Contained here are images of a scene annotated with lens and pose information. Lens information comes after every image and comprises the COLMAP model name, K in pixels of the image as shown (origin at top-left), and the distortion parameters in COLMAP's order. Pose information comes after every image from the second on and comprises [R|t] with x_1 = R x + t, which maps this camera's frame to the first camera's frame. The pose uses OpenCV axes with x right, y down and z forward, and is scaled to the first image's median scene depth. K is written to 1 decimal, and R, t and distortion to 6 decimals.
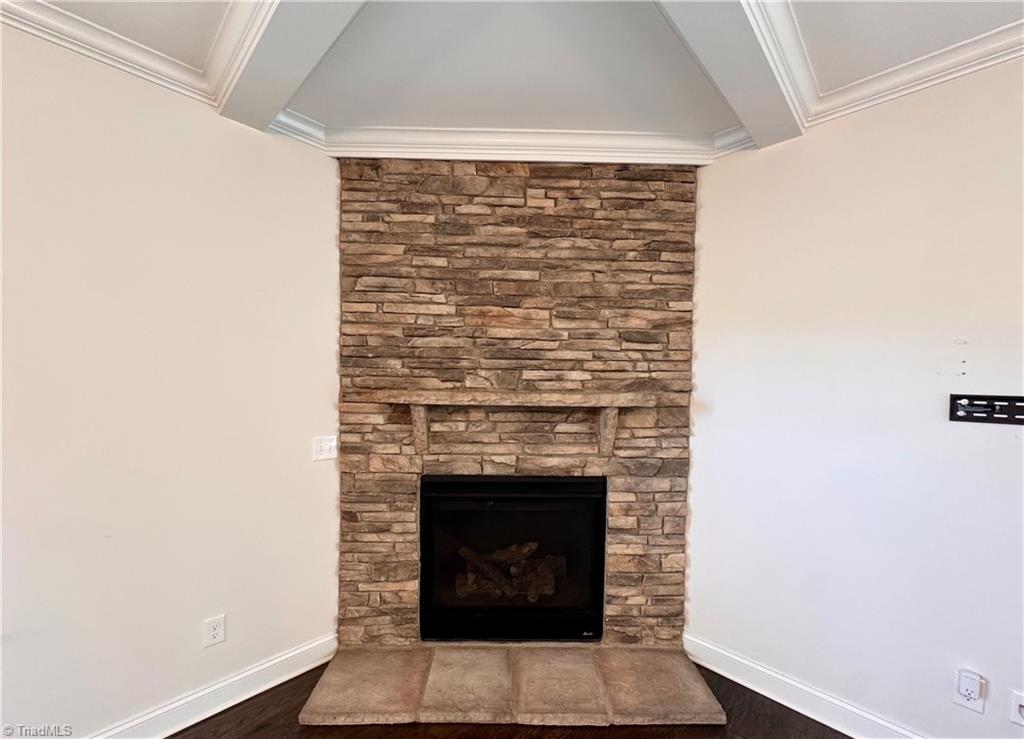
lens RADIAL K [[419.2, 0, 513.4], [0, 419.2, 387.0], [0, 0, 1]] dist [-0.001239, -0.000089]
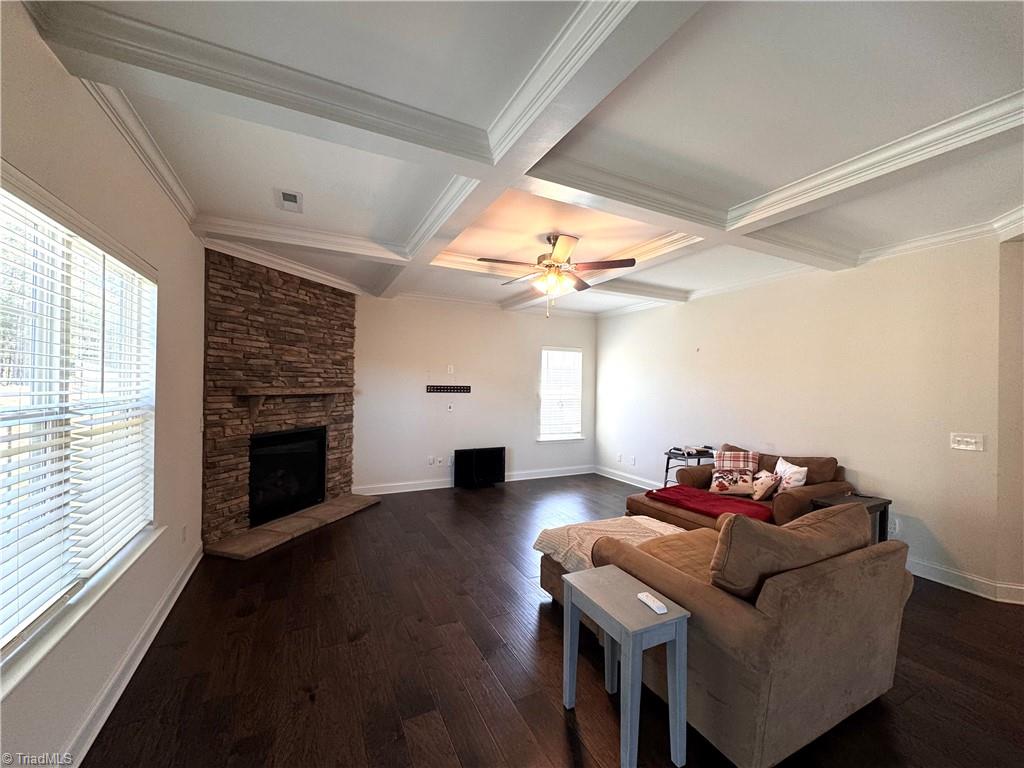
lens RADIAL K [[408.3, 0, 513.5], [0, 408.3, 385.1], [0, 0, 1]] dist [-0.001674, 0.000533]
pose [[0.327117, -0.014276, 0.944876, -1.520227], [0.009616, 0.999884, 0.011778, -0.015181], [-0.944935, 0.005233, 0.327216, -0.651782]]
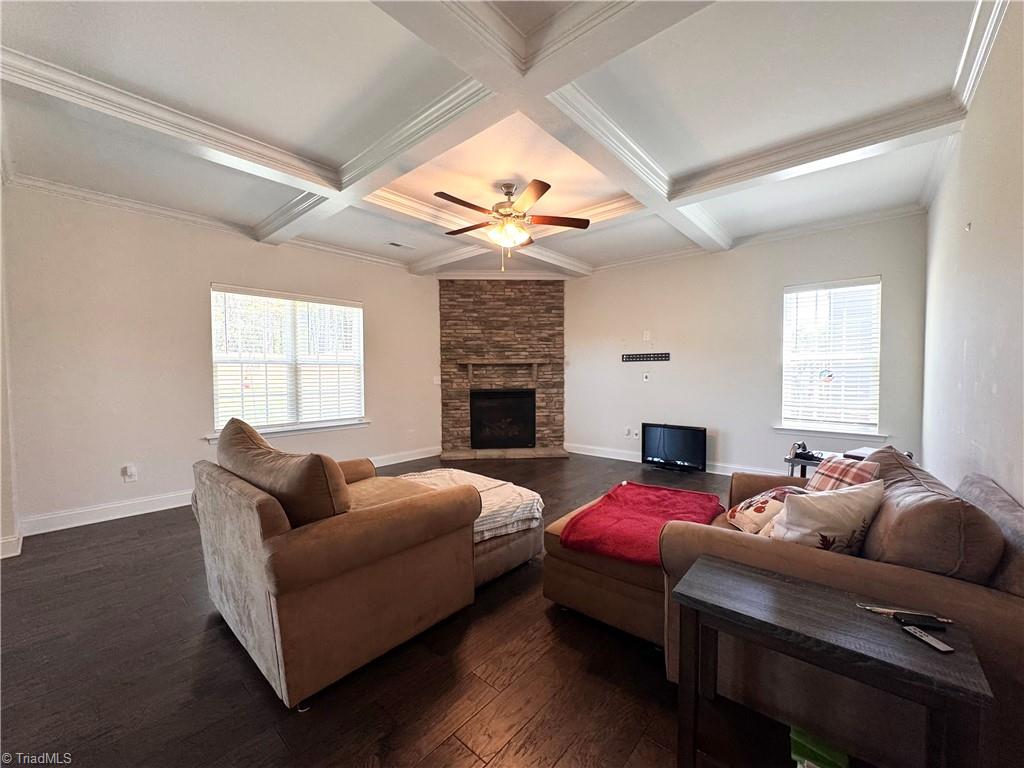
lens RADIAL K [[408.3, 0, 513.5], [0, 408.3, 385.1], [0, 0, 1]] dist [-0.001674, 0.000533]
pose [[0.998484, -0.024635, 0.049219, -0.062962], [0.024152, 0.999654, 0.010383, 0.159770], [-0.049458, -0.009178, 0.998734, -1.801160]]
